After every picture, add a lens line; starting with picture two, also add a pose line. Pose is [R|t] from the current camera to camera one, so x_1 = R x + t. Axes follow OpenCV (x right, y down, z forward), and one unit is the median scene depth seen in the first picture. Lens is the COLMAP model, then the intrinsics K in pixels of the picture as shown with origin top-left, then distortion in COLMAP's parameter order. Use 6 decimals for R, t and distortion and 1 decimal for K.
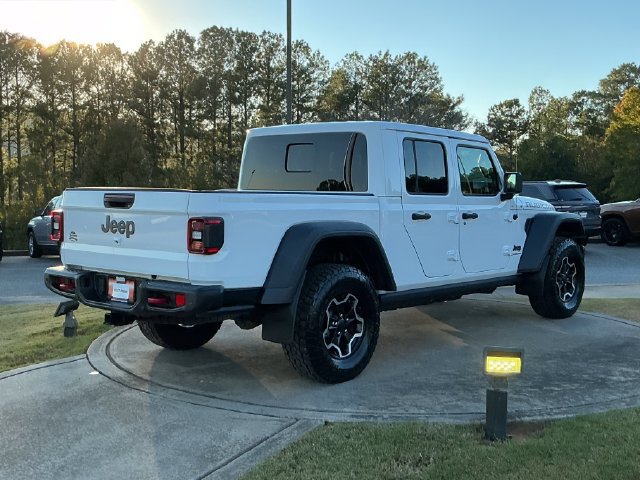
lens RADIAL K [[763.8, 0, 320.0], [0, 763.8, 240.0], [0, 0, 1]] dist [0.069413, -0.062084]
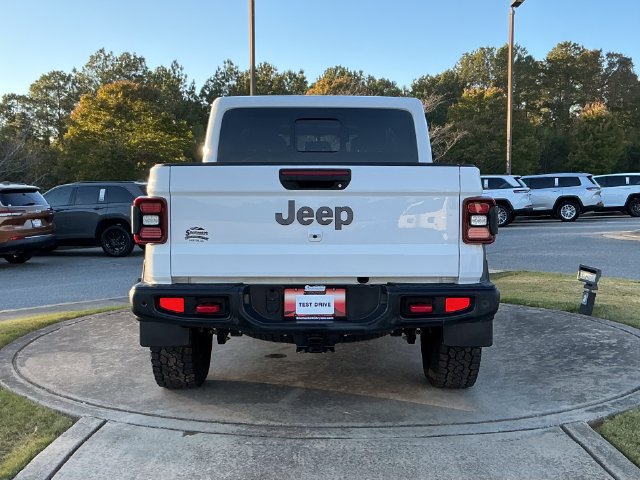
lens RADIAL K [[763.8, 0, 320.0], [0, 763.8, 240.0], [0, 0, 1]] dist [0.069413, -0.062084]
pose [[0.769444, -0.044808, 0.637141, -0.713893], [0.048492, 0.998755, 0.011677, -0.002495], [-0.636871, 0.021912, 0.770659, 0.447401]]
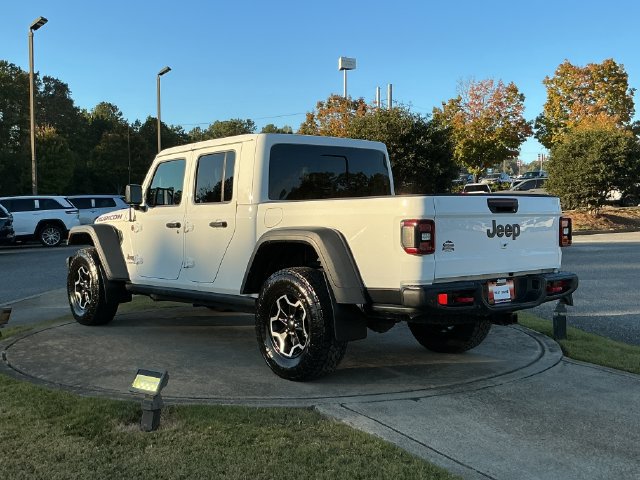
lens RADIAL K [[763.8, 0, 320.0], [0, 763.8, 240.0], [0, 0, 1]] dist [0.069413, -0.062084]
pose [[0.163189, -0.042915, 0.985661, -1.329083], [0.075039, 0.996700, 0.030972, -0.055311], [-0.983737, 0.068908, 0.165871, 1.072671]]
